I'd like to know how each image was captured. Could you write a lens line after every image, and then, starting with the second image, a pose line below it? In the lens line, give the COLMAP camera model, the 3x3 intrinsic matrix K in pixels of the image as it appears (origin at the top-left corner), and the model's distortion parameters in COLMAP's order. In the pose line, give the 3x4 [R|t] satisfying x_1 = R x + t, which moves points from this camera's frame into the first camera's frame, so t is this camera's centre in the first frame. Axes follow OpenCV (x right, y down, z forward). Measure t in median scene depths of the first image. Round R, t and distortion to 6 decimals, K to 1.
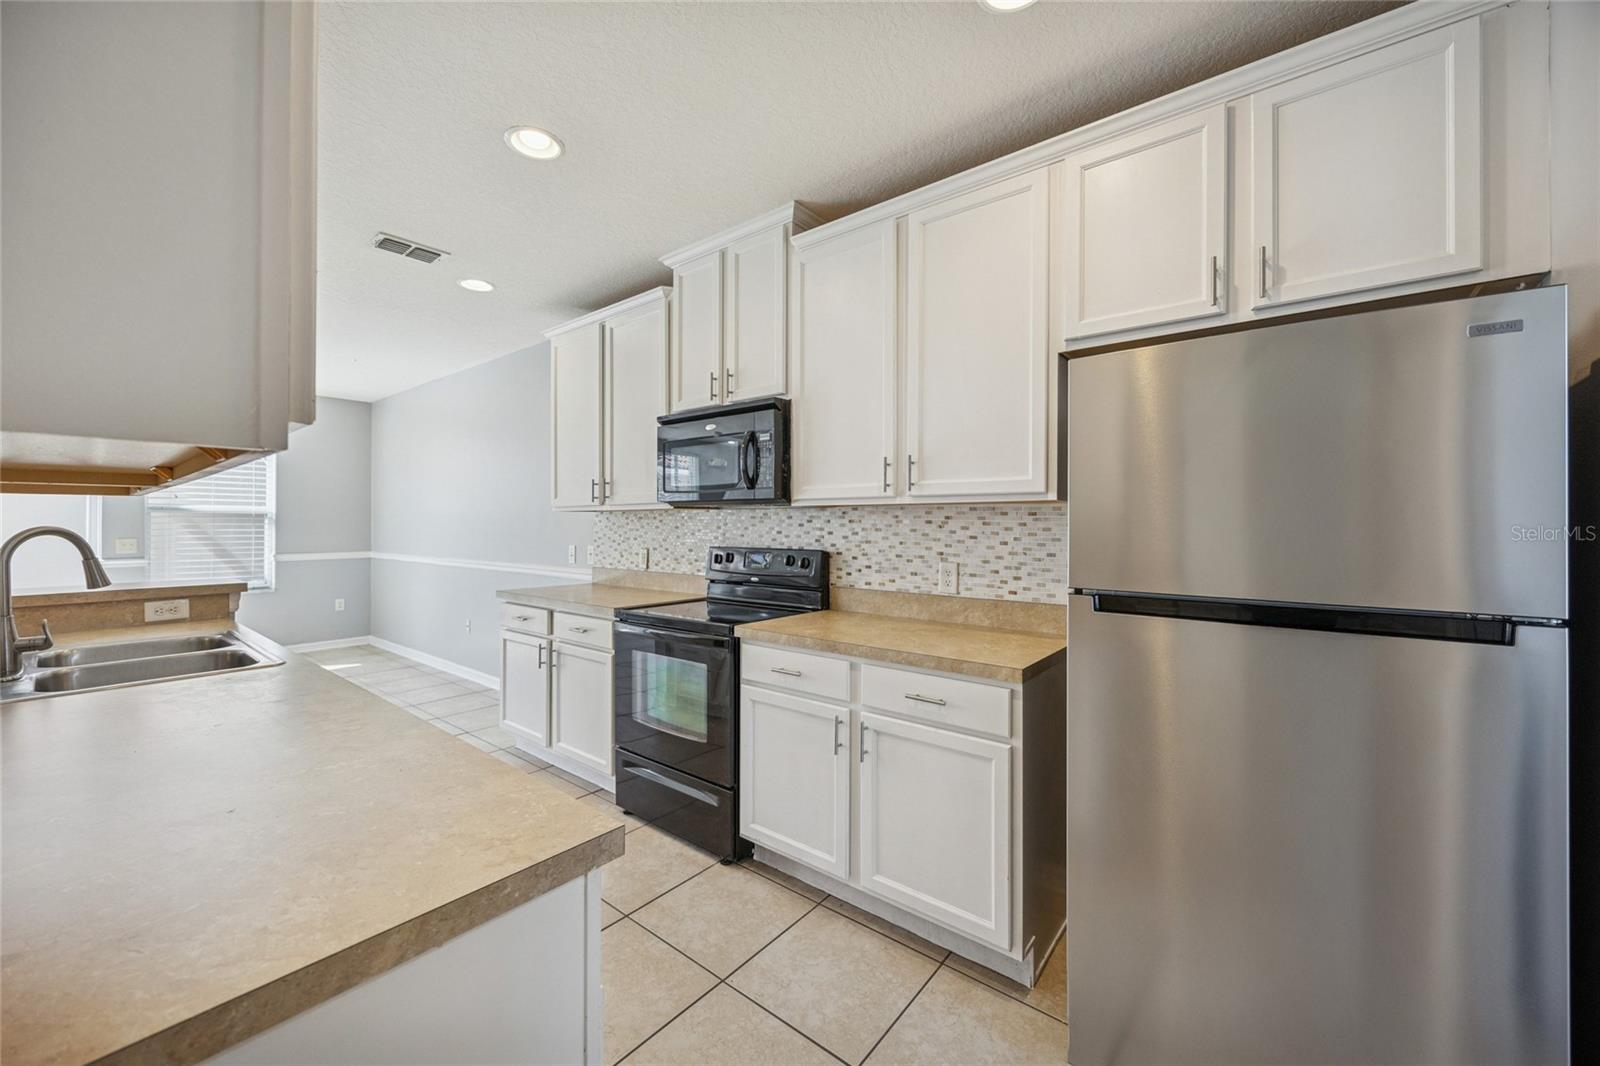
lens RADIAL K [[610.7, 0, 773.2], [0, 610.7, 519.8], [0, 0, 1]] dist [-0.006537, 0.000899]
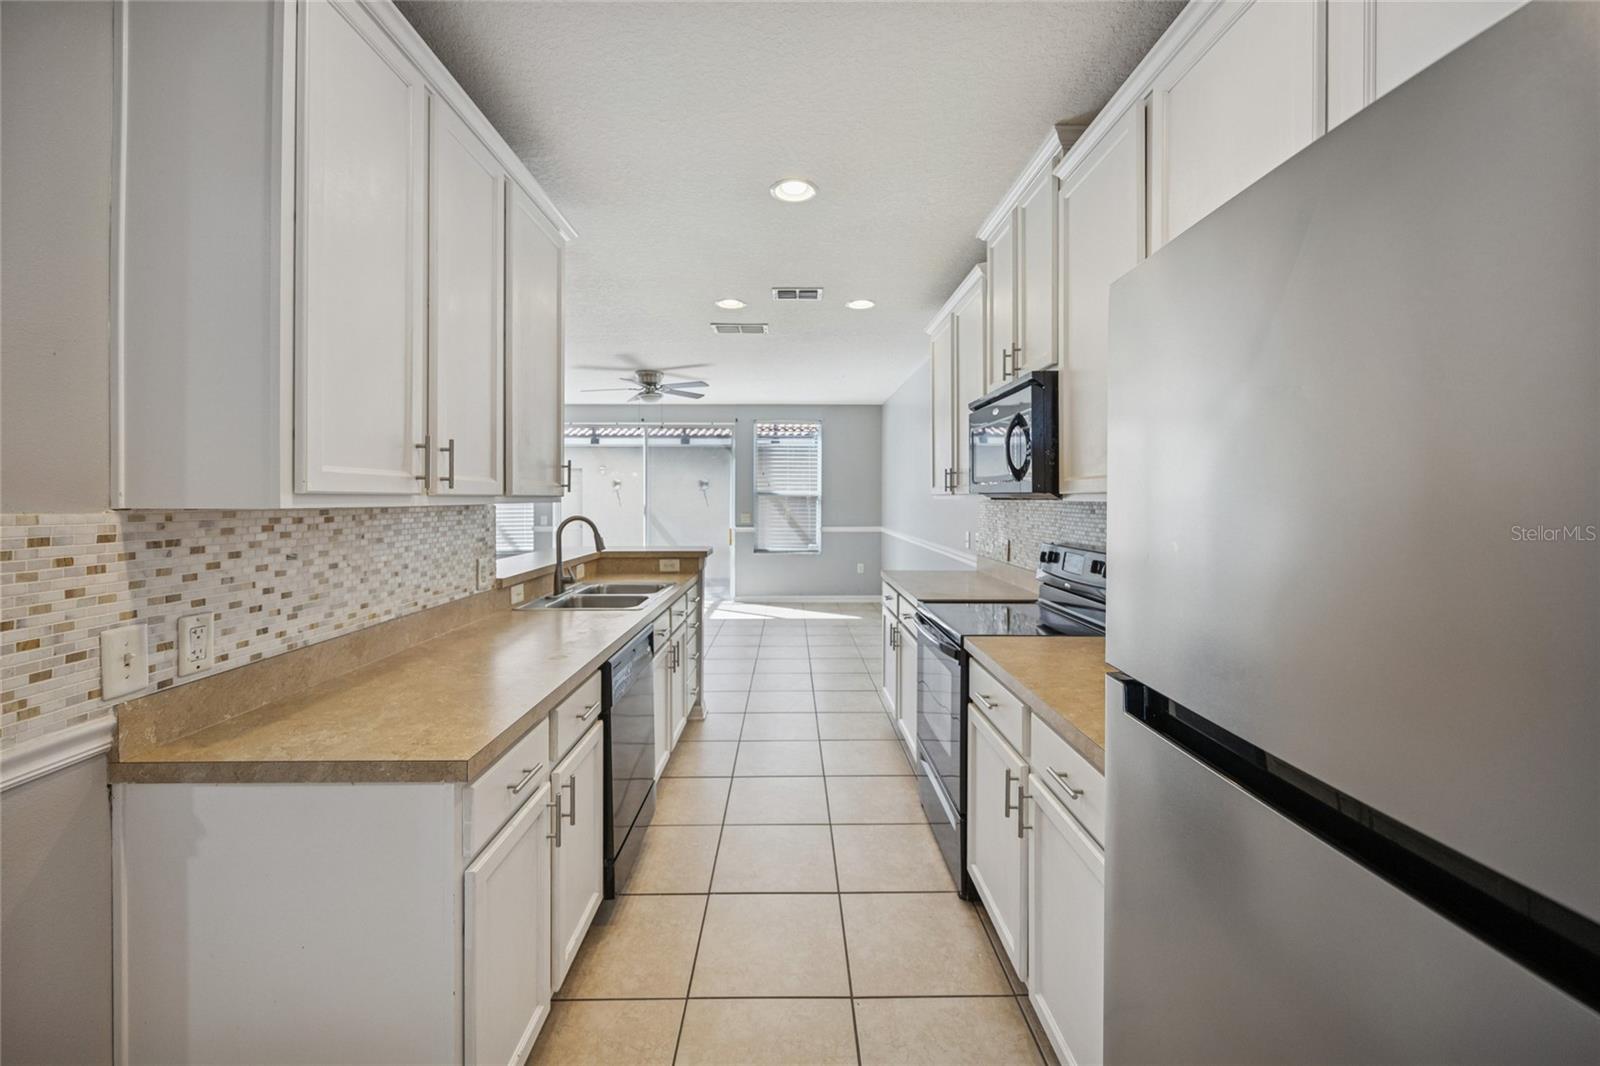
lens RADIAL K [[610.7, 0, 808.4], [0, 610.7, 494.3], [0, 0, 1]] dist [-0.006537, 0.000899]
pose [[0.661078, -0.003057, -0.750311, 0.390597], [0.003696, 0.999993, -0.000818, -0.030230], [0.750308, -0.002232, 0.661084, 0.199275]]
